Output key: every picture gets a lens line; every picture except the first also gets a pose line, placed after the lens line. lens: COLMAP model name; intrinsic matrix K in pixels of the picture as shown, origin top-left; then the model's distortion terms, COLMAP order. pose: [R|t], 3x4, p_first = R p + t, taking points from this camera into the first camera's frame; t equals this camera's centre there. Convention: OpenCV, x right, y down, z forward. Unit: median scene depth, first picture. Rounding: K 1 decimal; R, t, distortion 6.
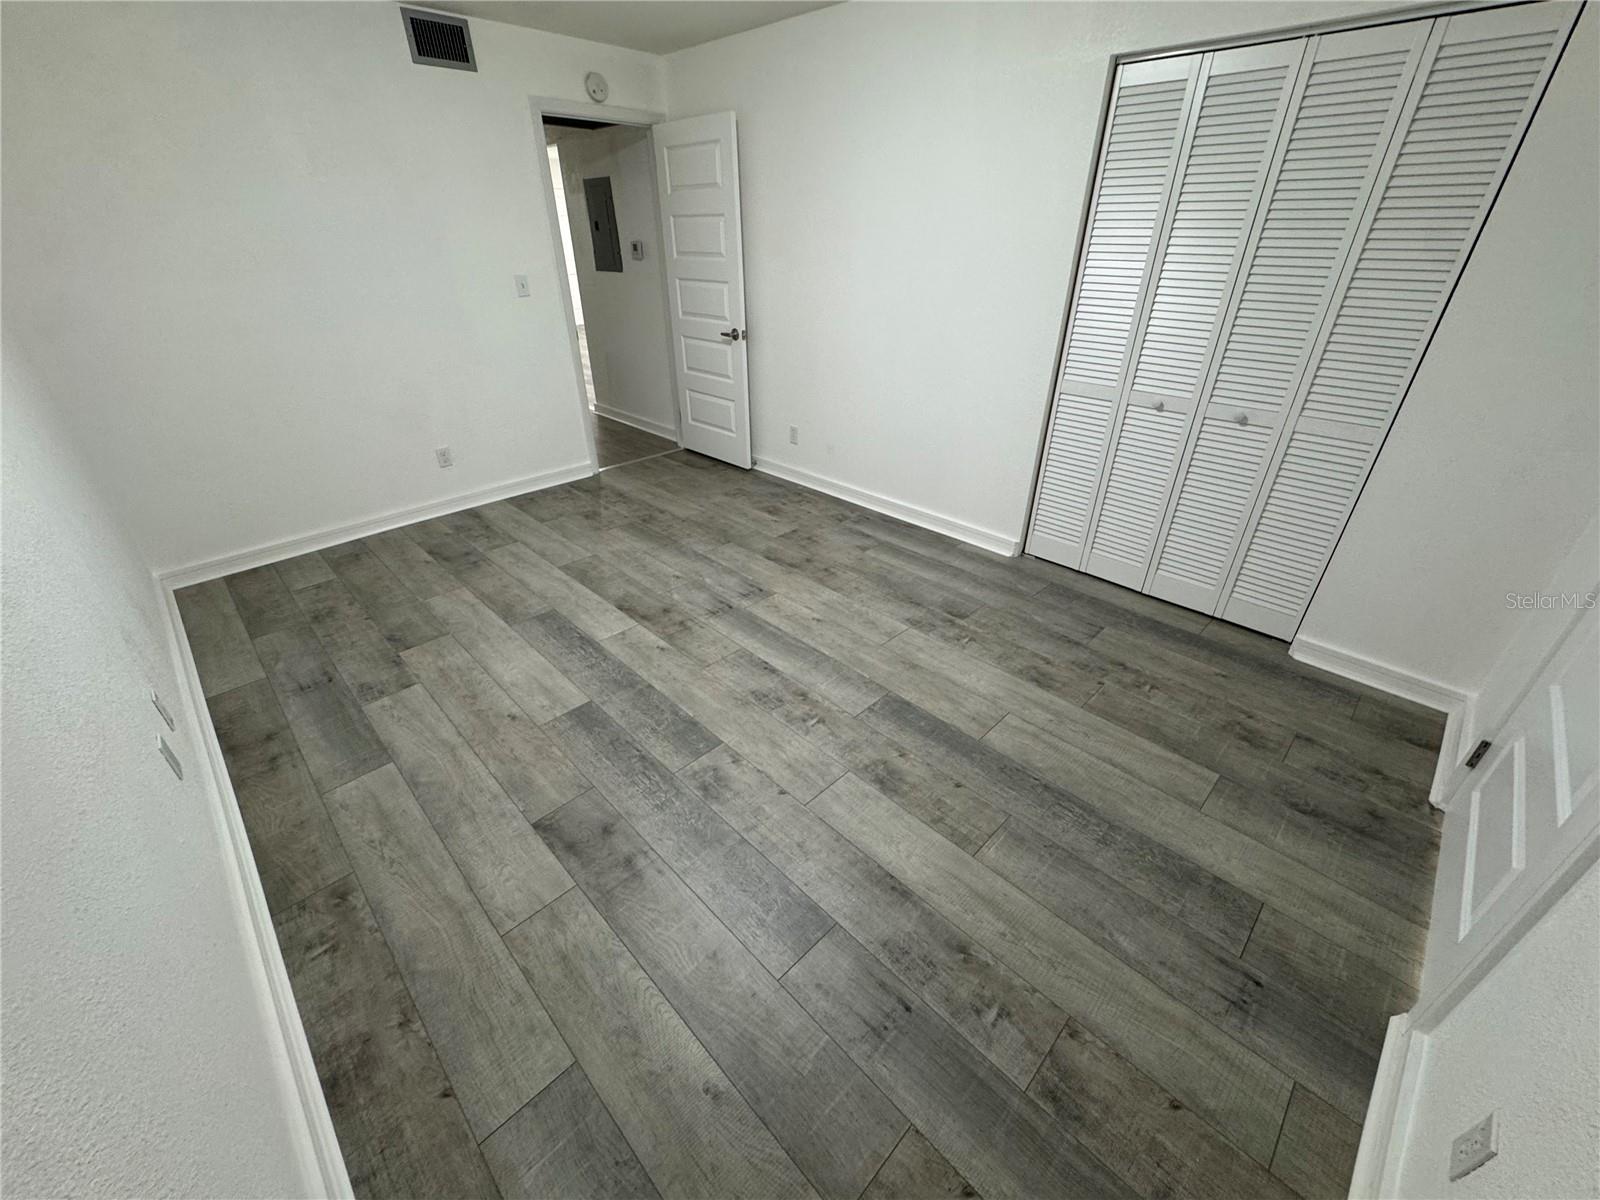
lens RADIAL K [[641.4, 0, 799.5], [0, 641.4, 599.1], [0, 0, 1]] dist [-0.005029, 0.000552]
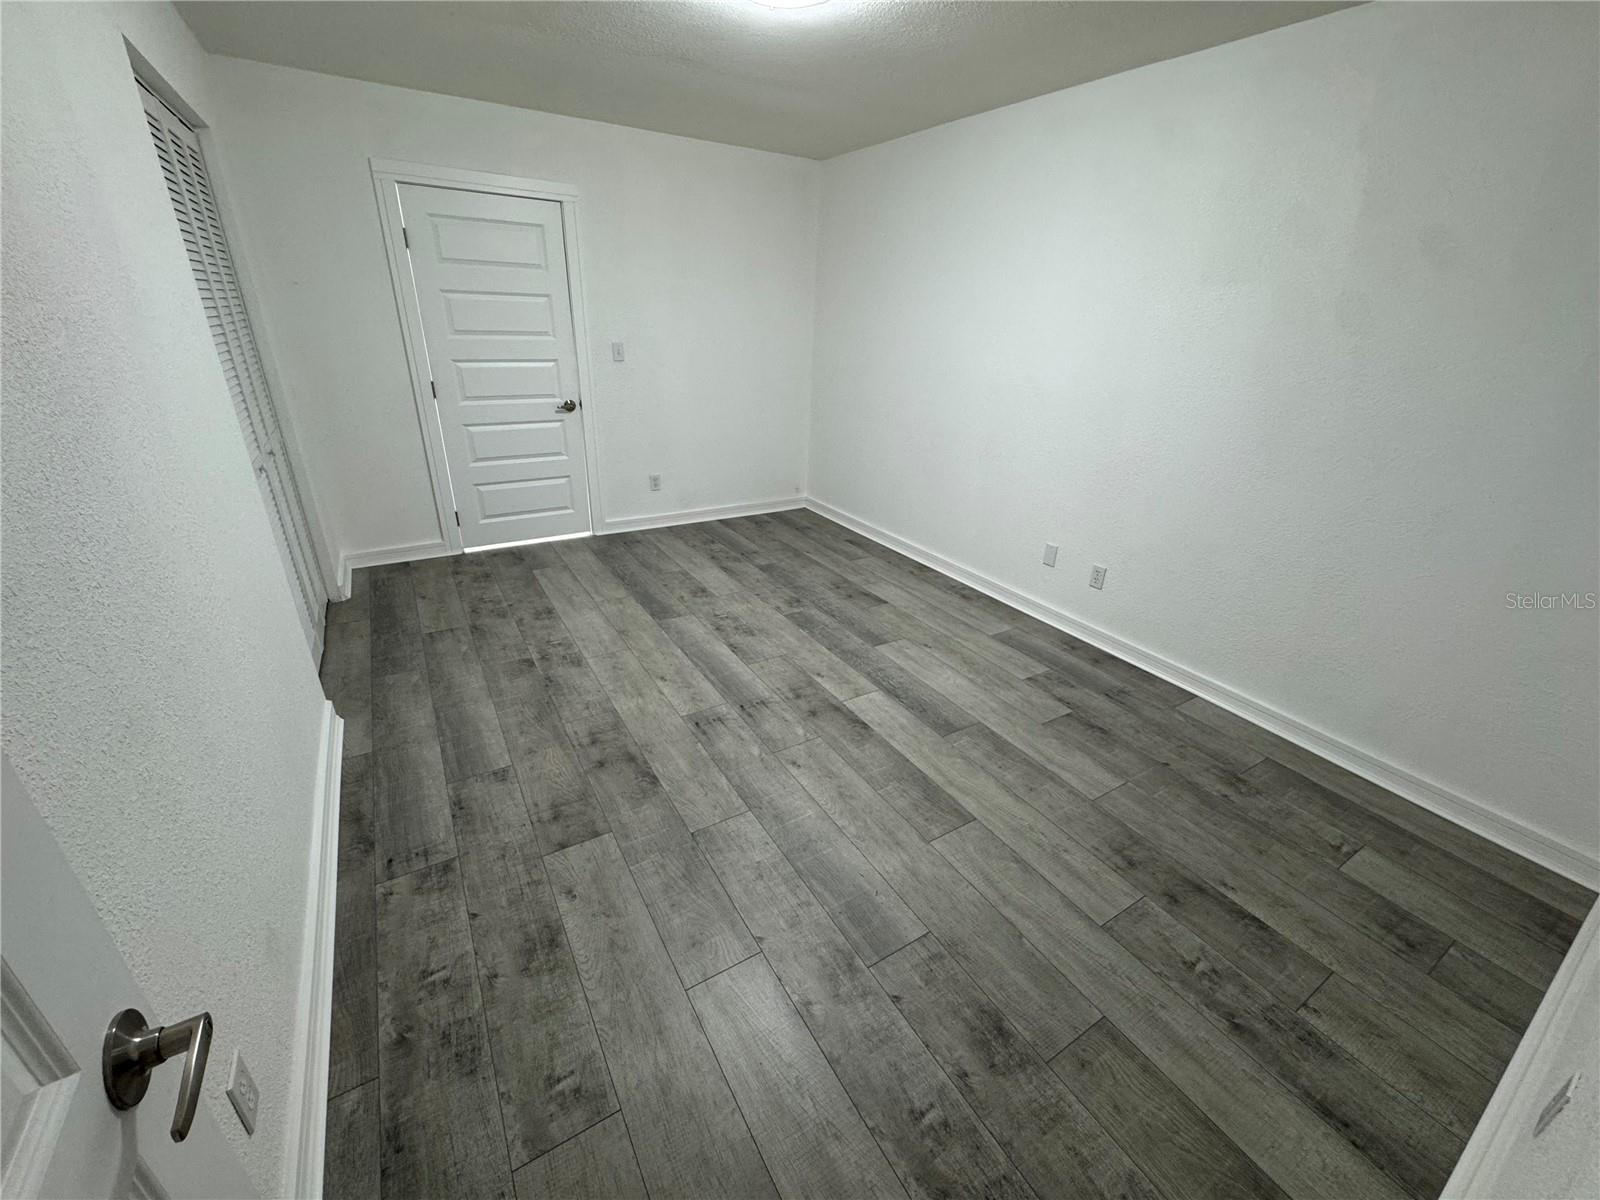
lens RADIAL K [[641.4, 0, 799.5], [0, 641.4, 599.1], [0, 0, 1]] dist [-0.005029, 0.000552]
pose [[-0.972948, -0.125186, 0.194166, -0.358934], [0.083965, 0.591367, 0.802019, -0.827696], [-0.215225, 0.796626, -0.564858, 1.446266]]
